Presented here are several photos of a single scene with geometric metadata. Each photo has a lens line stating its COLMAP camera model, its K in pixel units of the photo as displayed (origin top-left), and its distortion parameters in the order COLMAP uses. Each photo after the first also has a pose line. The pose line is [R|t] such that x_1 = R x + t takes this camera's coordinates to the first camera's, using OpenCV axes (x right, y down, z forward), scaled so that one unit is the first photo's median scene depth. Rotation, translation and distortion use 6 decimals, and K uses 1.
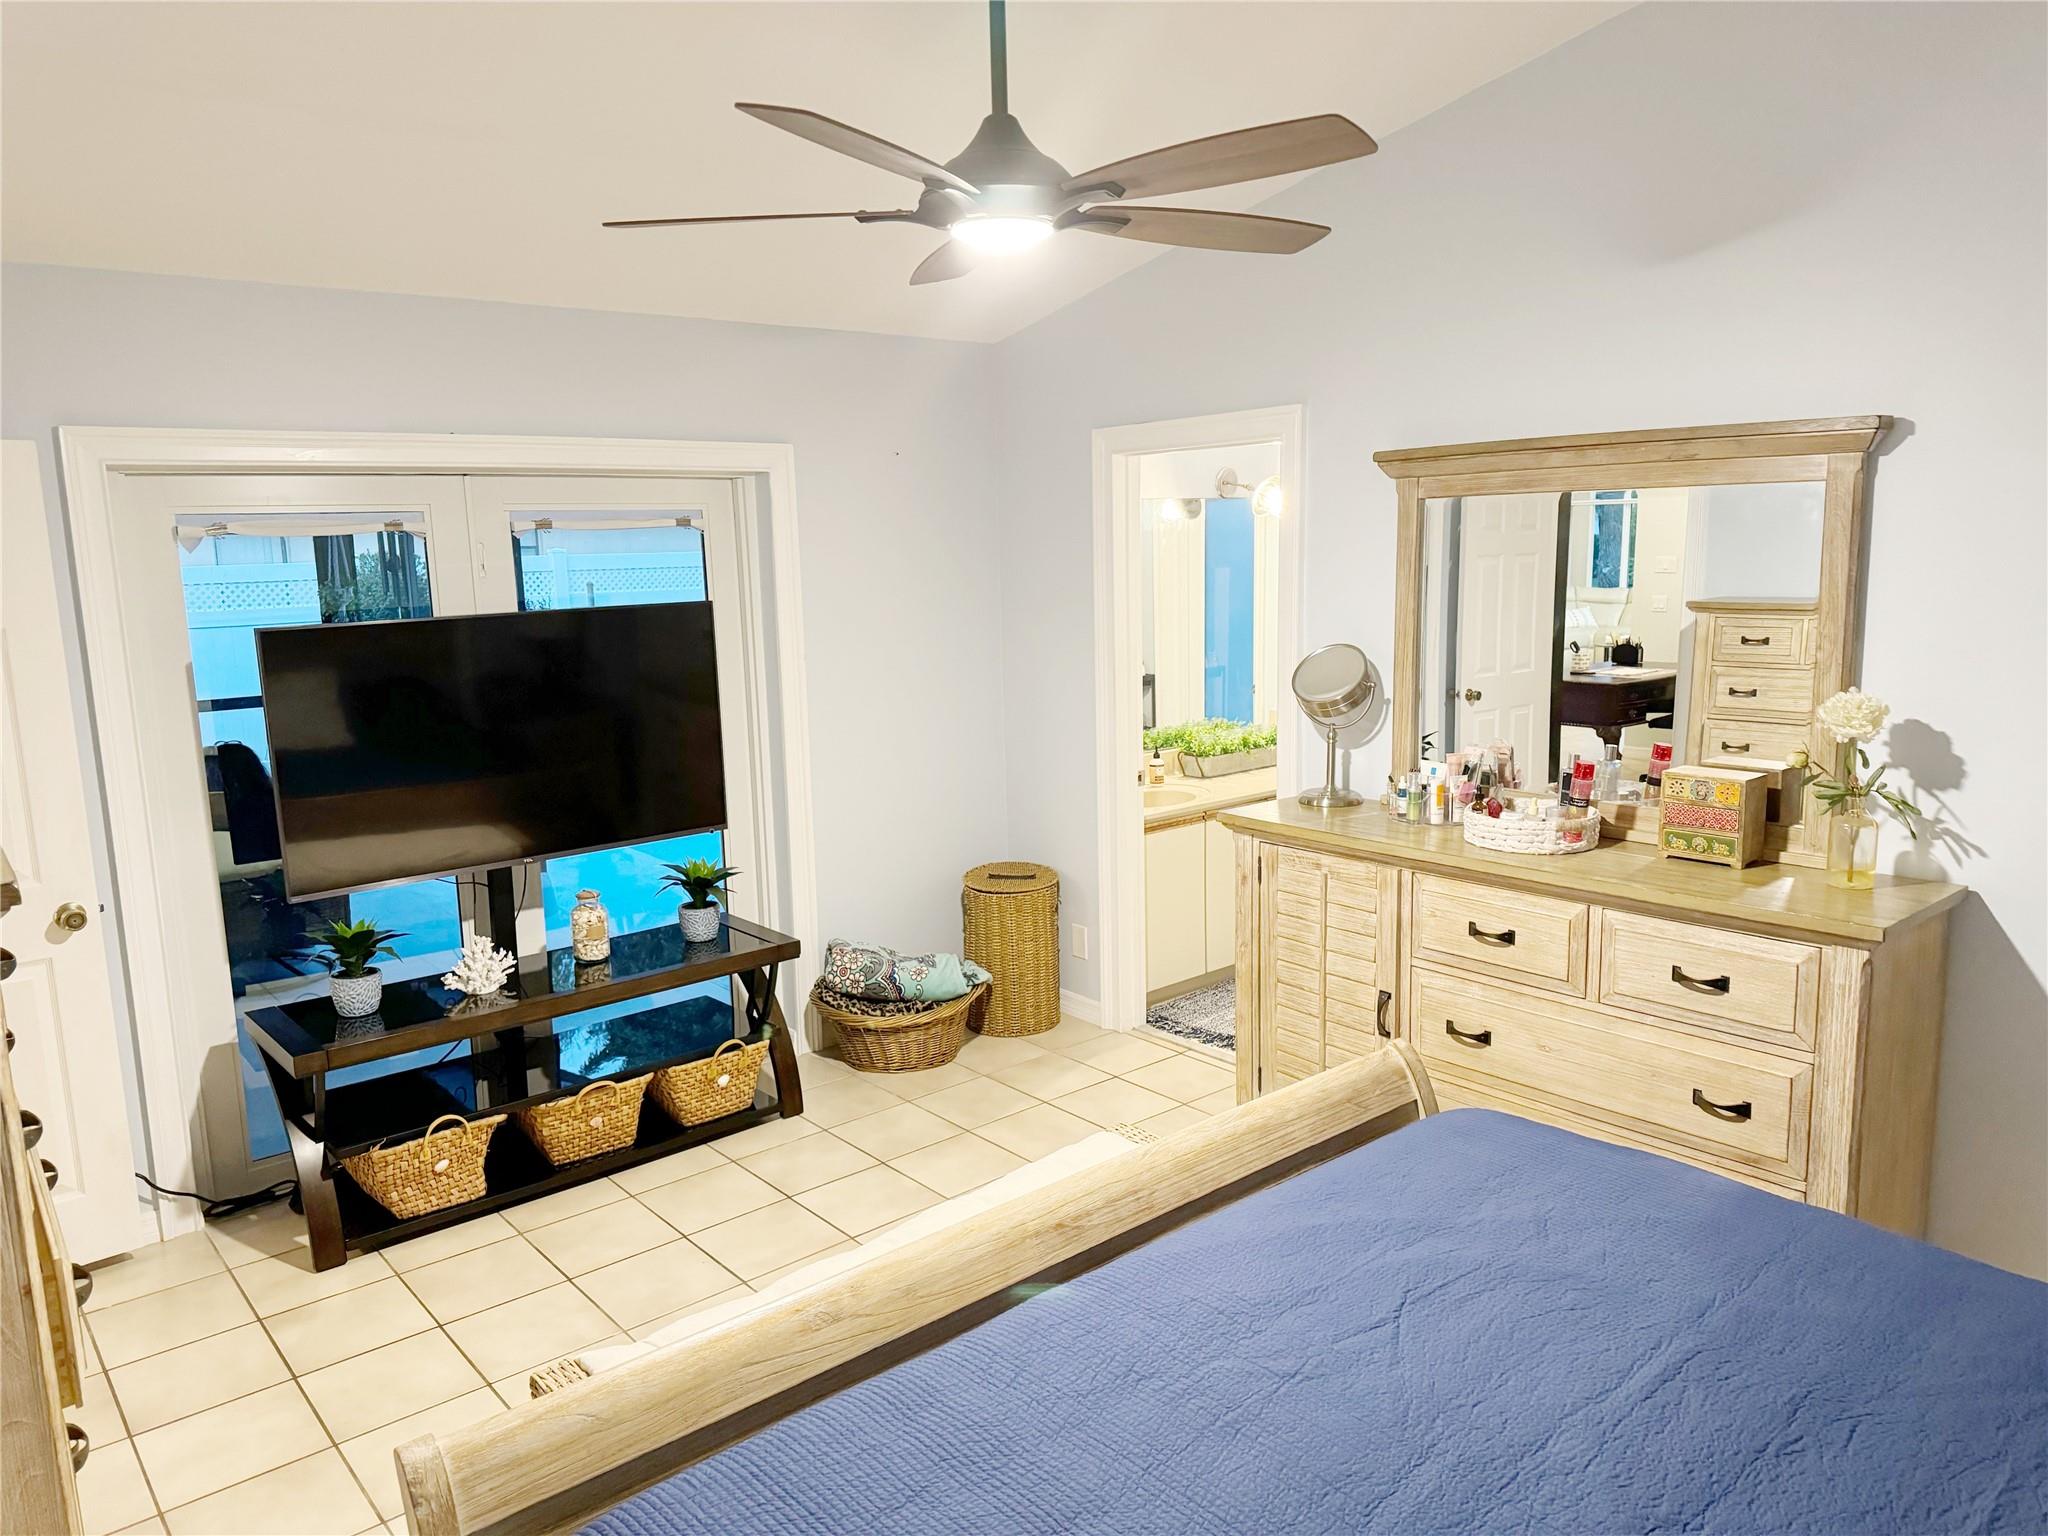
lens RADIAL K [[1430.4, 0, 1024.0], [0, 1430.4, 768.0], [0, 0, 1]] dist [0.040804, -0.063808]
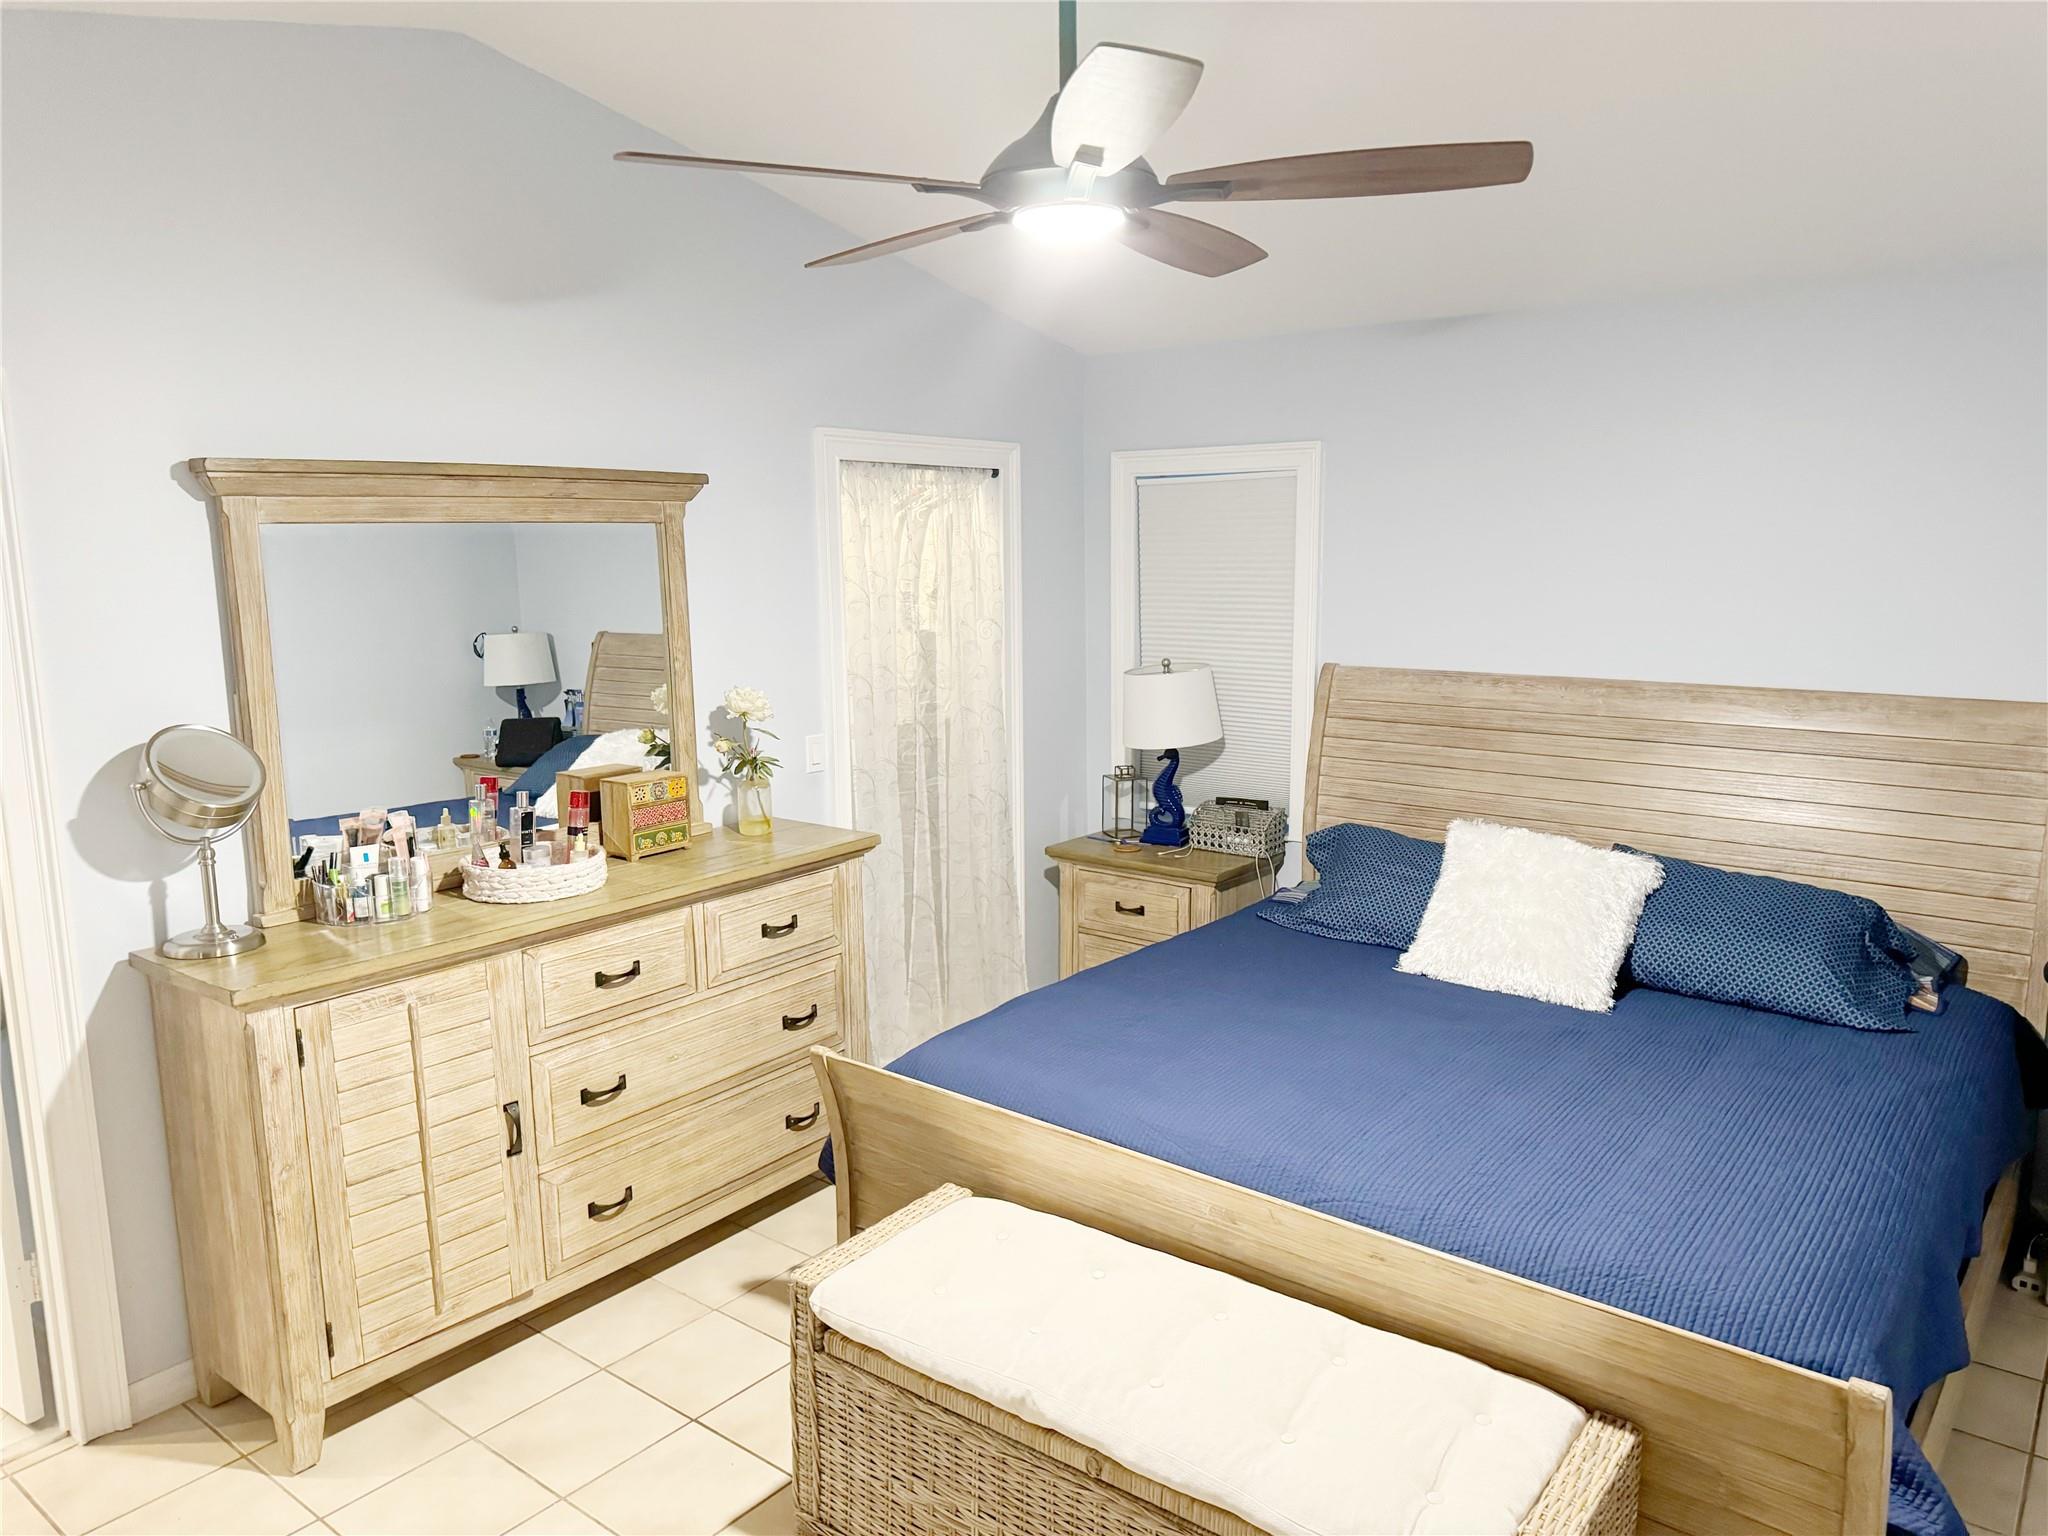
lens RADIAL K [[1430.4, 0, 1024.0], [0, 1430.4, 768.0], [0, 0, 1]] dist [0.040804, -0.063808]
pose [[-0.202896, -0.128577, 0.970722, -0.669071], [0.175446, 0.970526, 0.165222, -0.135221], [-0.963355, 0.203832, -0.174357, 0.894127]]
